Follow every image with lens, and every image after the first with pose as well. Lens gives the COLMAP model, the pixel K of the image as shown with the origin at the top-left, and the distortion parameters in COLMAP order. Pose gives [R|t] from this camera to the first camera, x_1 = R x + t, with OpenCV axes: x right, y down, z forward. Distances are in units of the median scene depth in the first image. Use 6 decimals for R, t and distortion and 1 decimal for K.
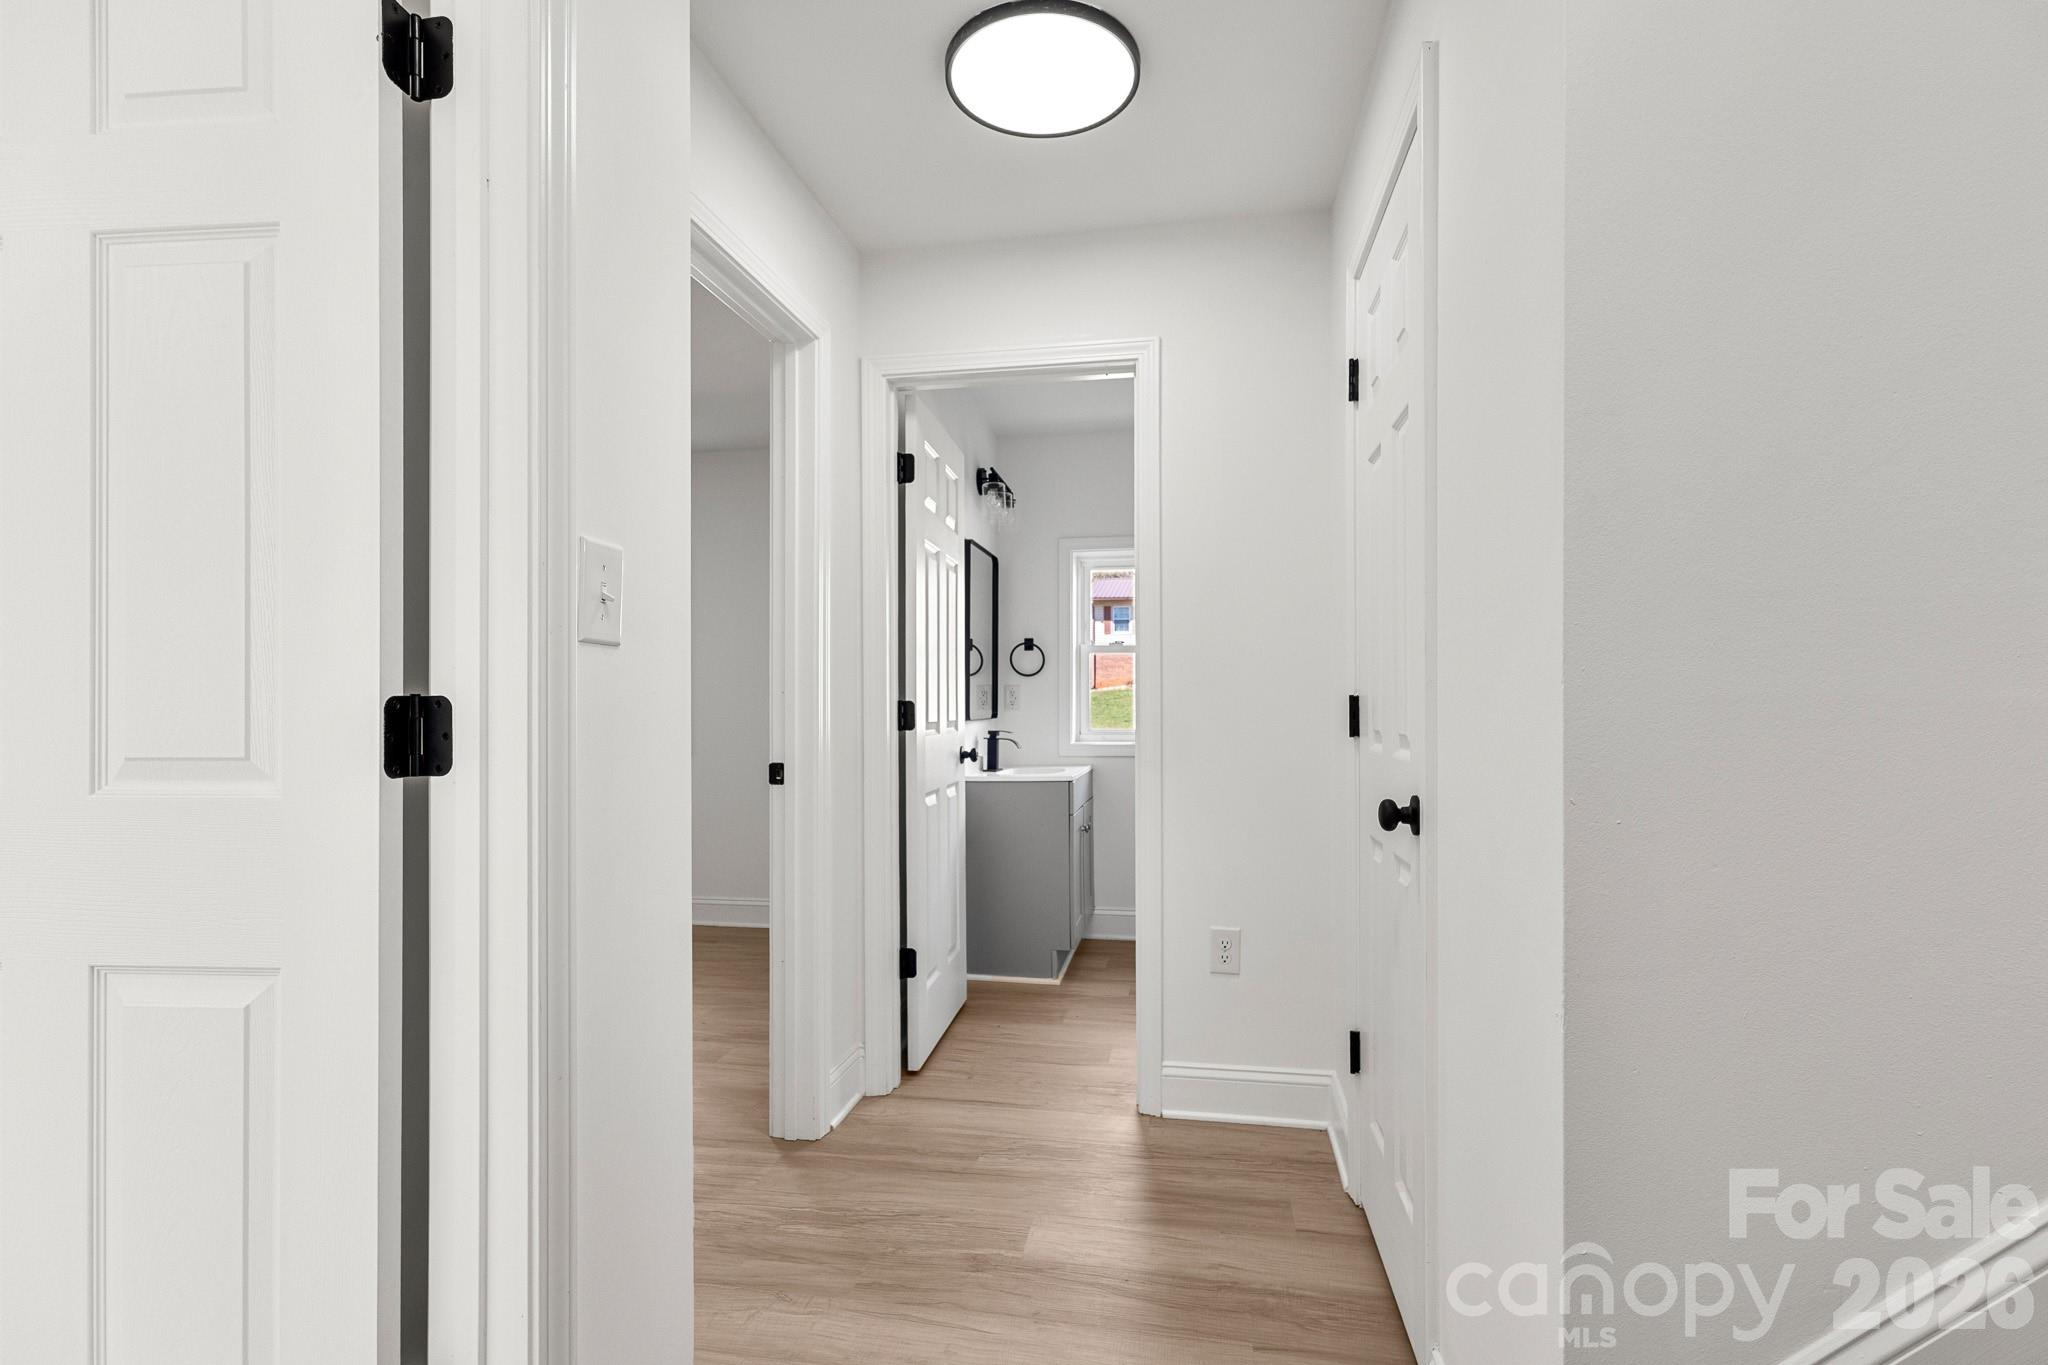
lens RADIAL K [[941.7, 0, 1018.0], [0, 941.7, 686.9], [0, 0, 1]] dist [0.001390, -0.000063]
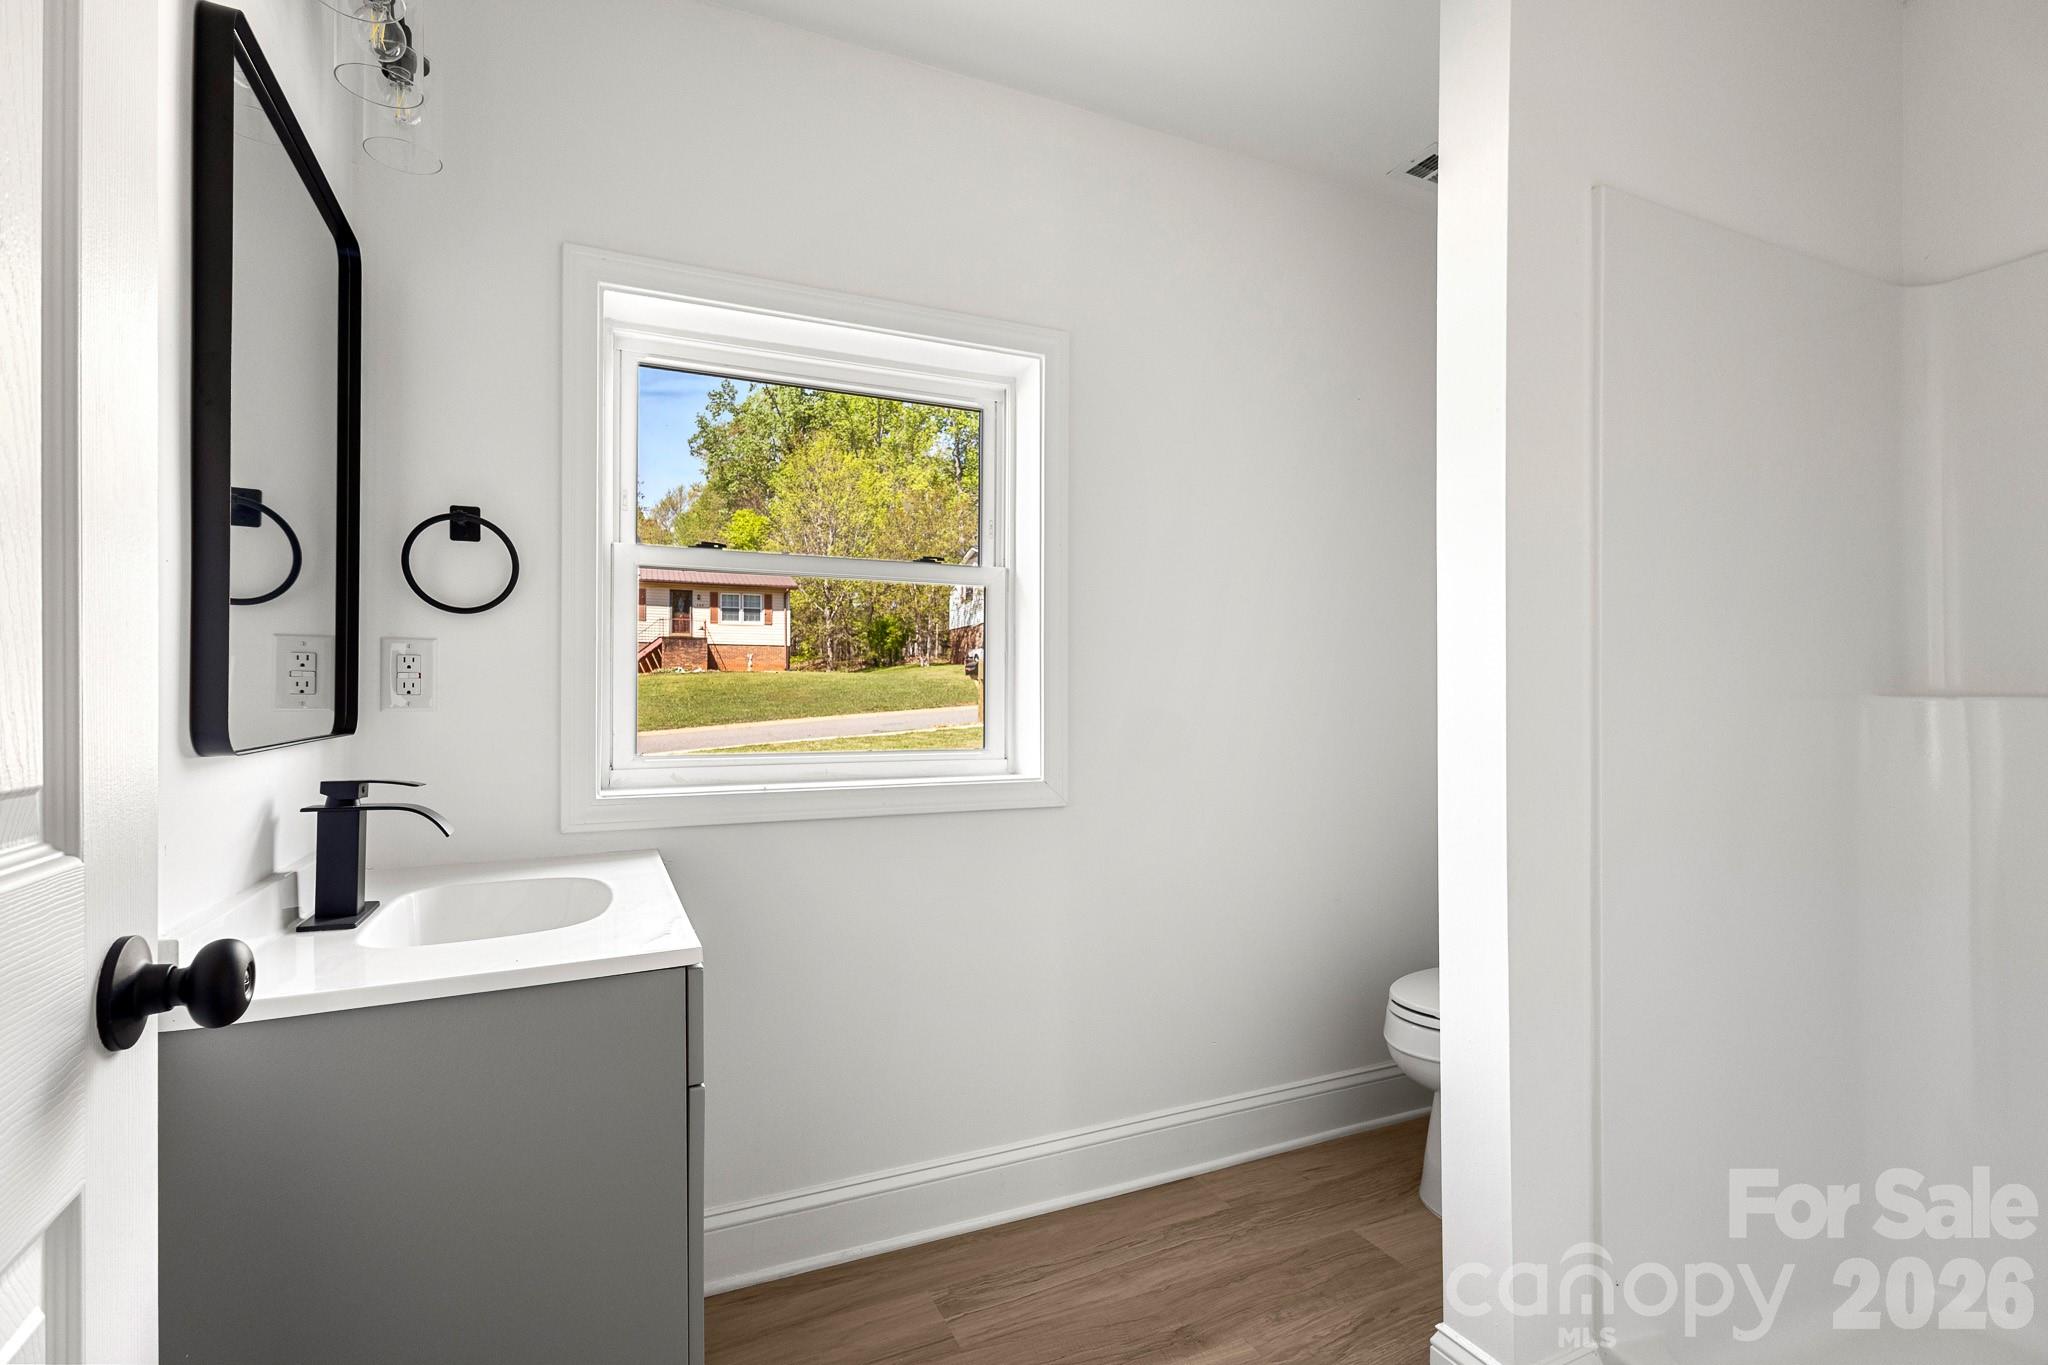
lens RADIAL K [[941.7, 0, 1018.0], [0, 941.7, 686.9], [0, 0, 1]] dist [0.001390, -0.000063]
pose [[0.820900, 0.005536, 0.571045, -0.019741], [-0.008650, 0.999959, 0.002740, 0.013665], [-0.571007, -0.007188, 0.820914, 0.592868]]
